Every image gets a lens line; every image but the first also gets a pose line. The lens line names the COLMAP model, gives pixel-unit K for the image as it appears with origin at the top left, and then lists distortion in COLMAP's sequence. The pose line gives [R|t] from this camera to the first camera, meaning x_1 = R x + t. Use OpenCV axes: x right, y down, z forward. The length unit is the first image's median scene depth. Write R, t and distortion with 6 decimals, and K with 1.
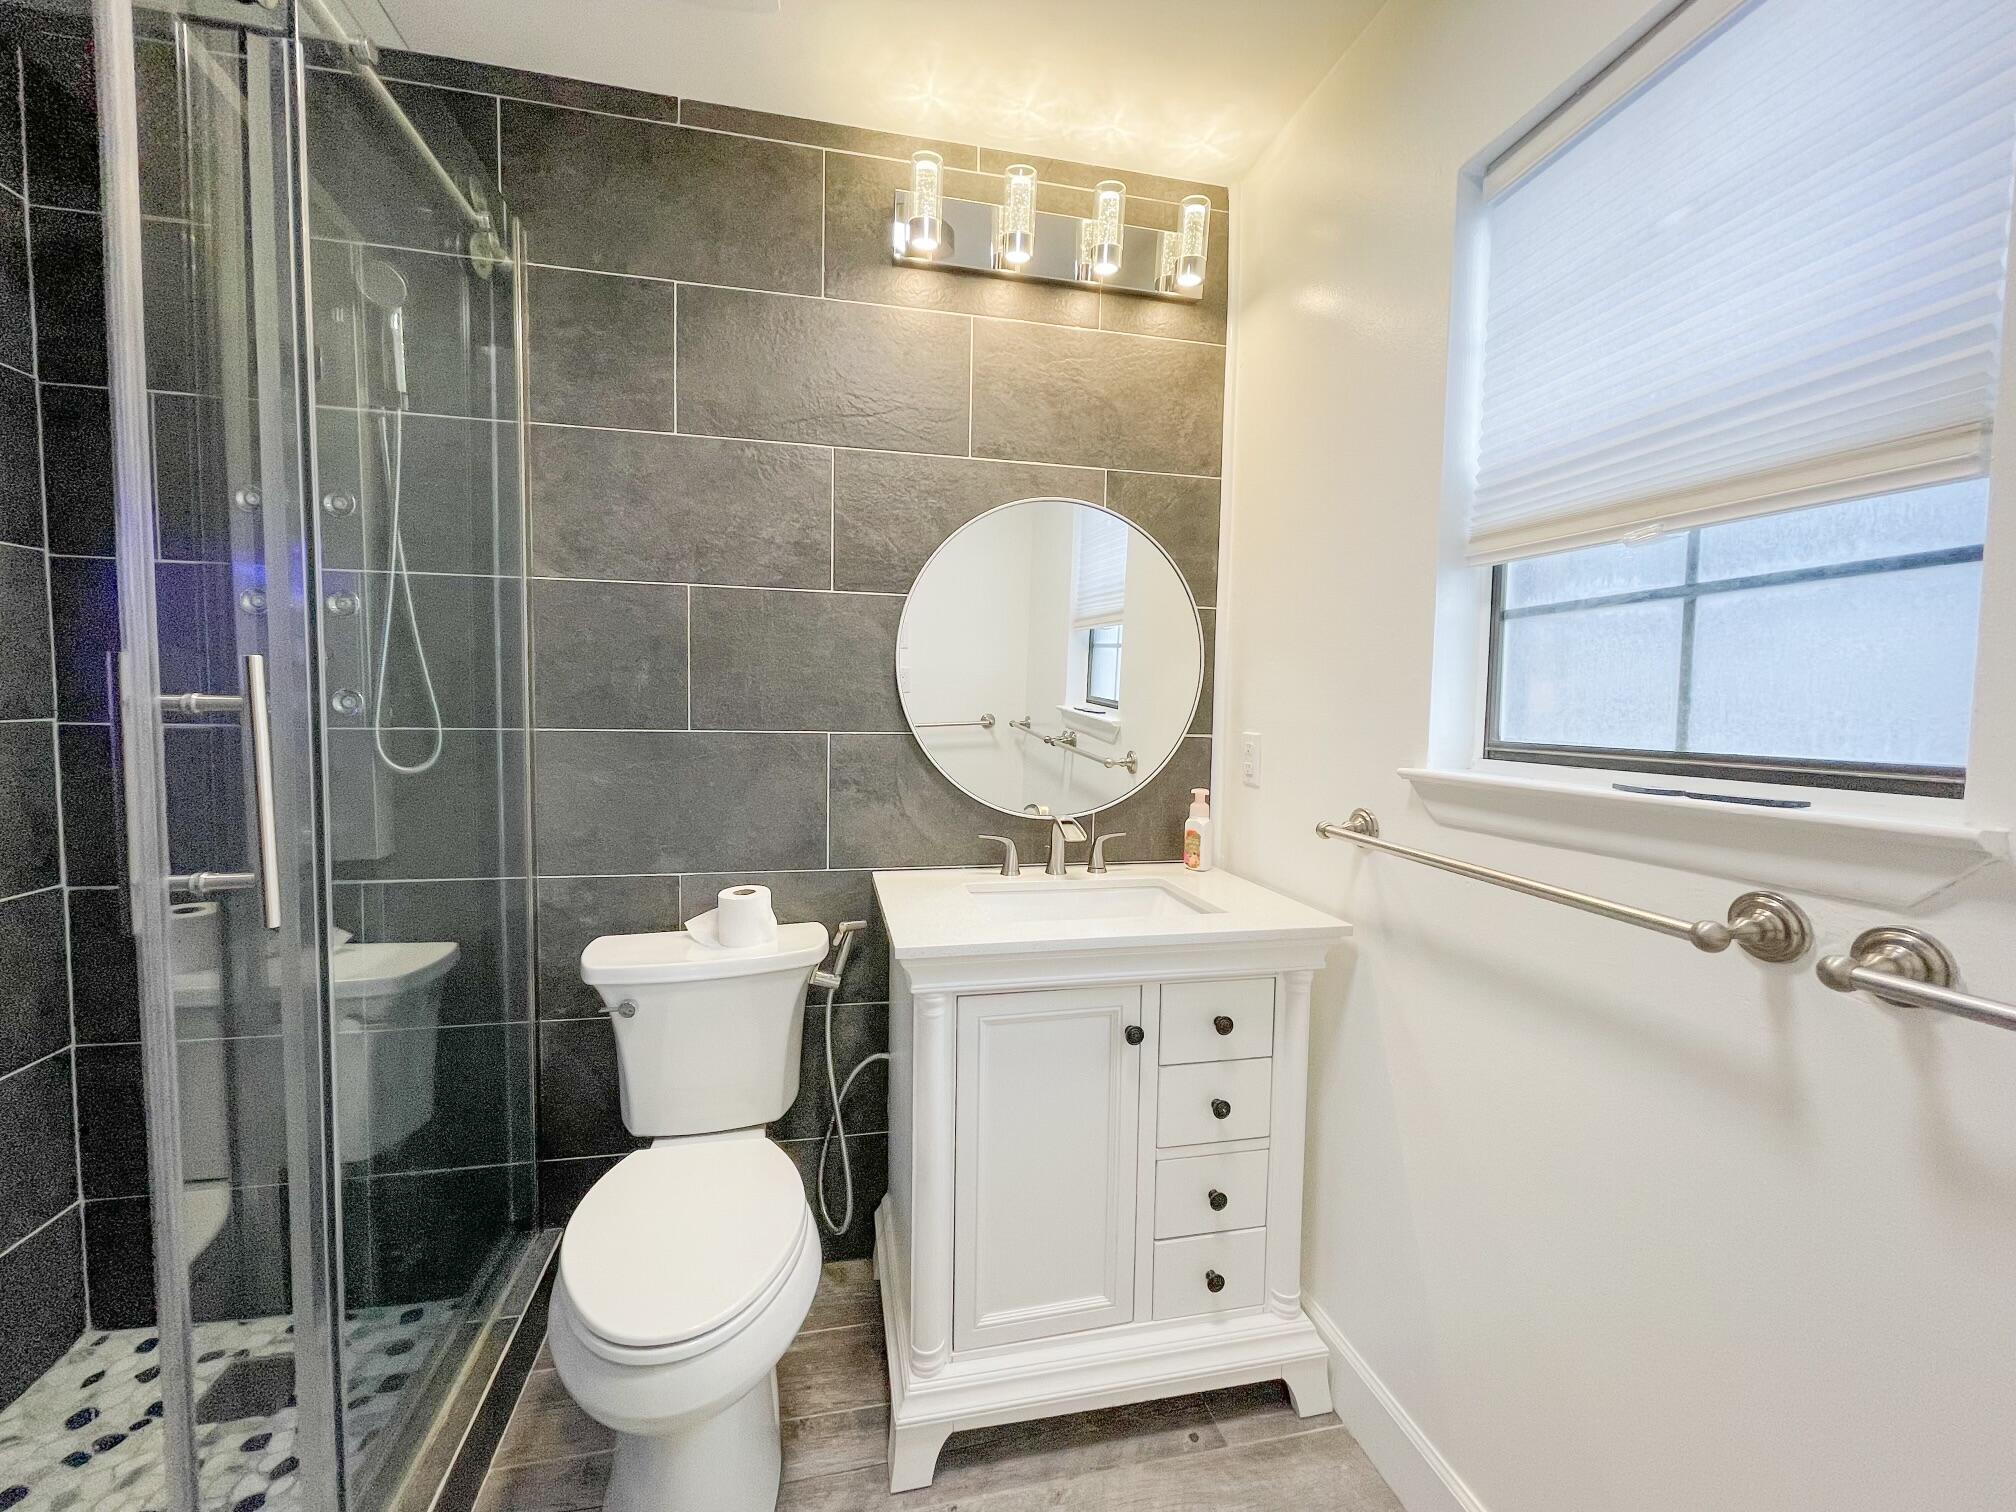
lens RADIAL K [[813.6, 0, 1001.1], [0, 813.6, 746.2], [0, 0, 1]] dist [-0.000051, -0.000820]
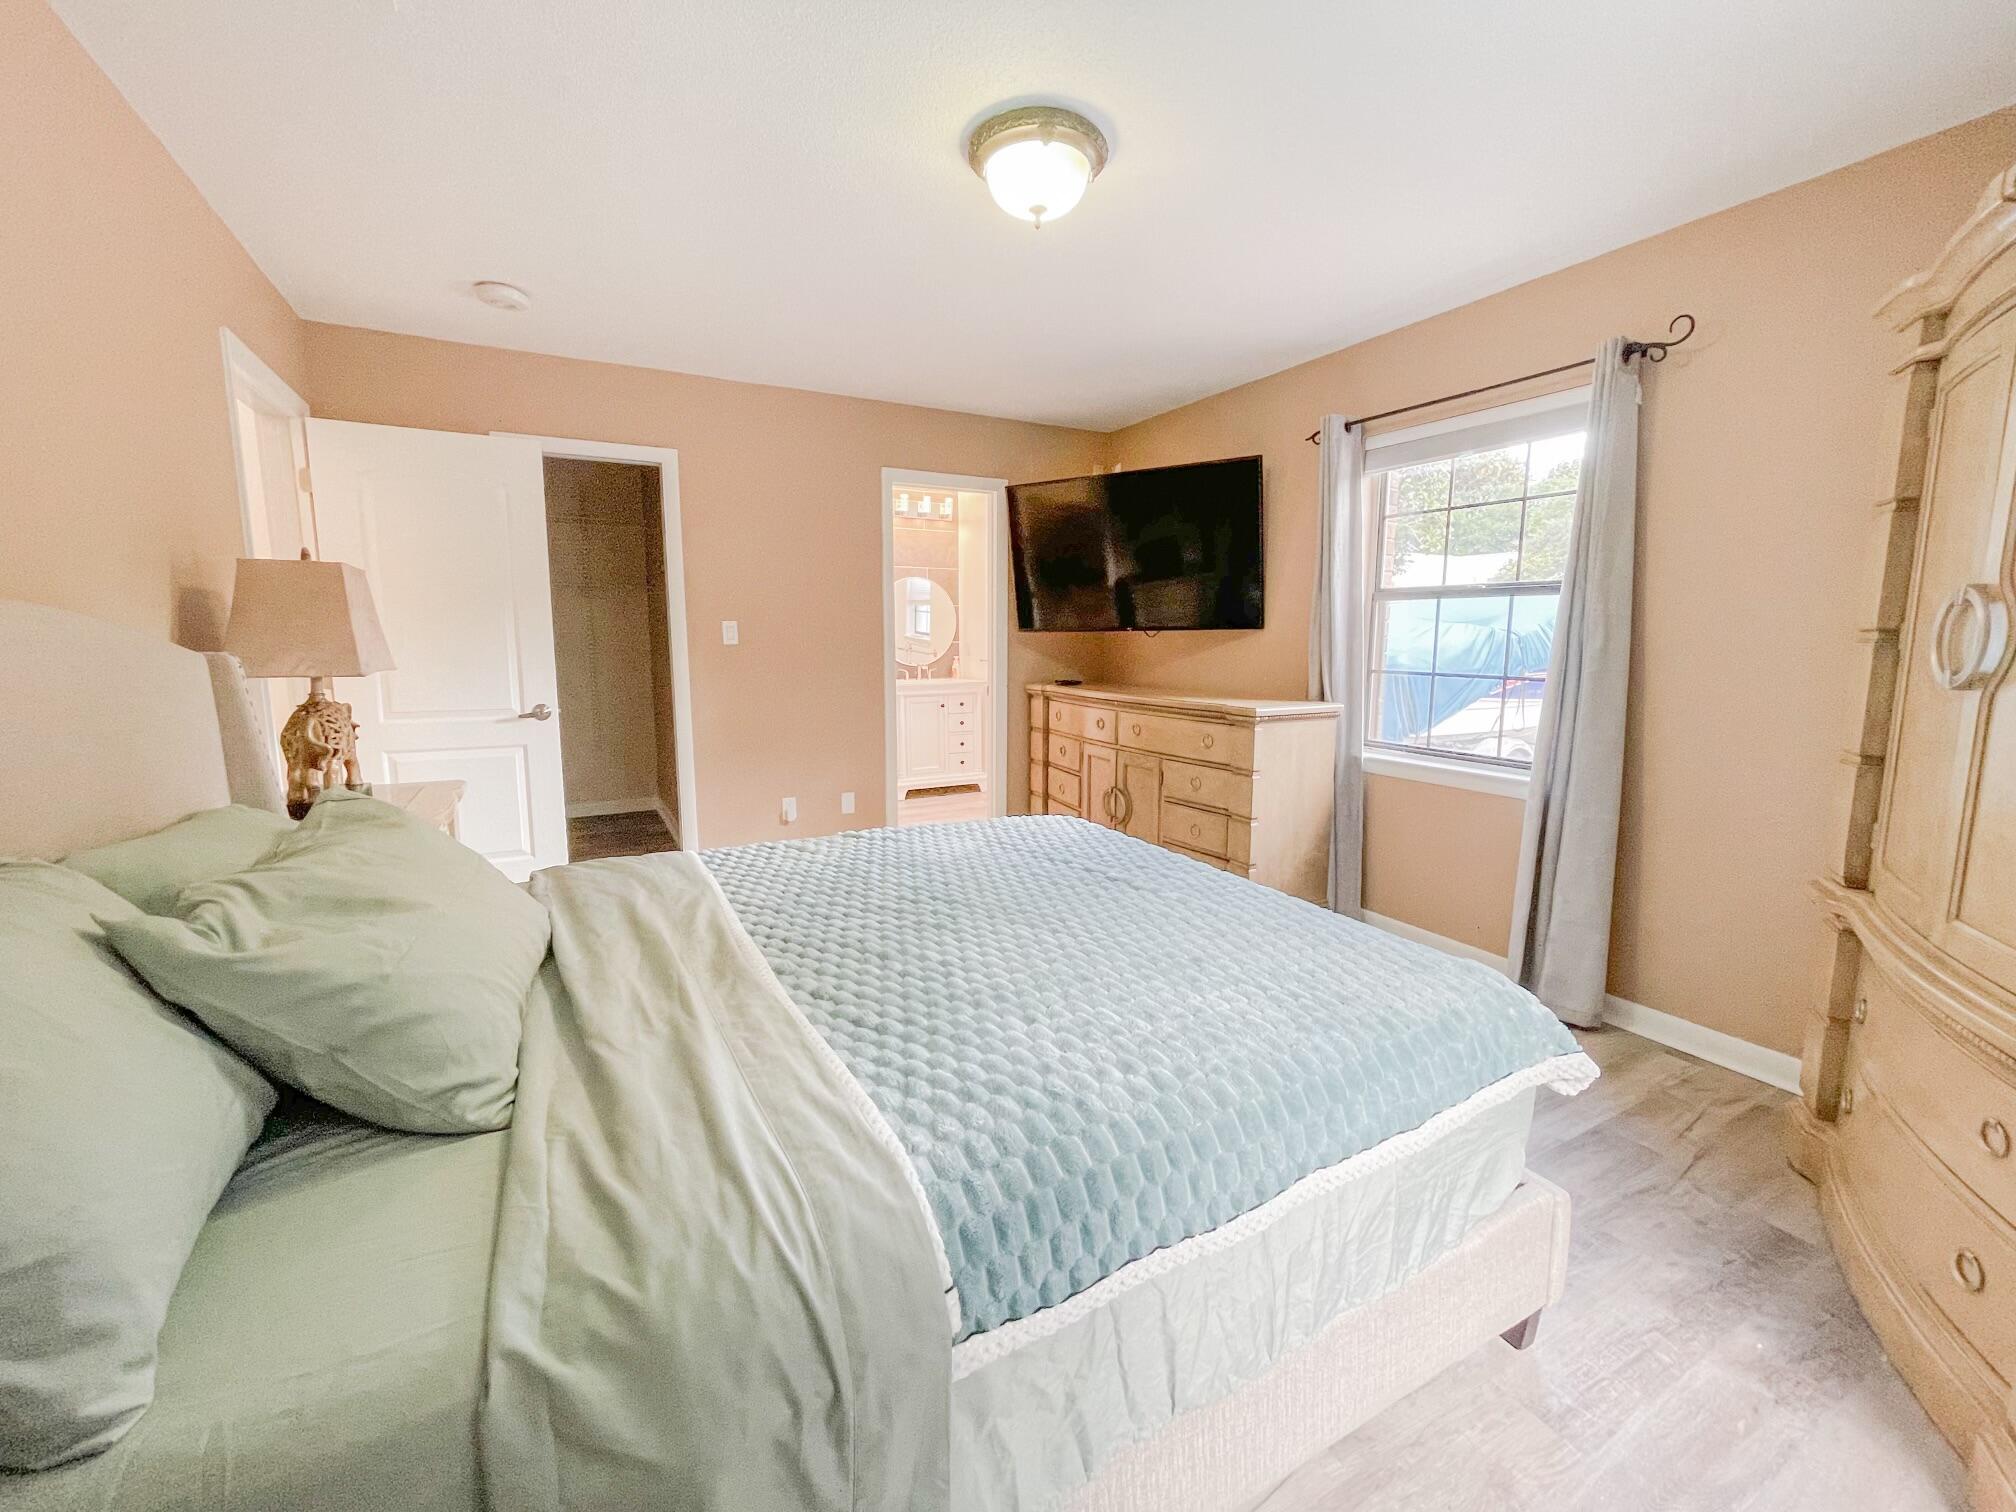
lens RADIAL K [[813.6, 0, 1001.1], [0, 813.6, 746.2], [0, 0, 1]] dist [-0.000051, -0.000820]
pose [[0.962493, -0.051689, 0.266335, -0.560114], [0.031408, 0.996311, 0.079856, 0.167545], [-0.269481, -0.068496, 0.960567, -2.612902]]
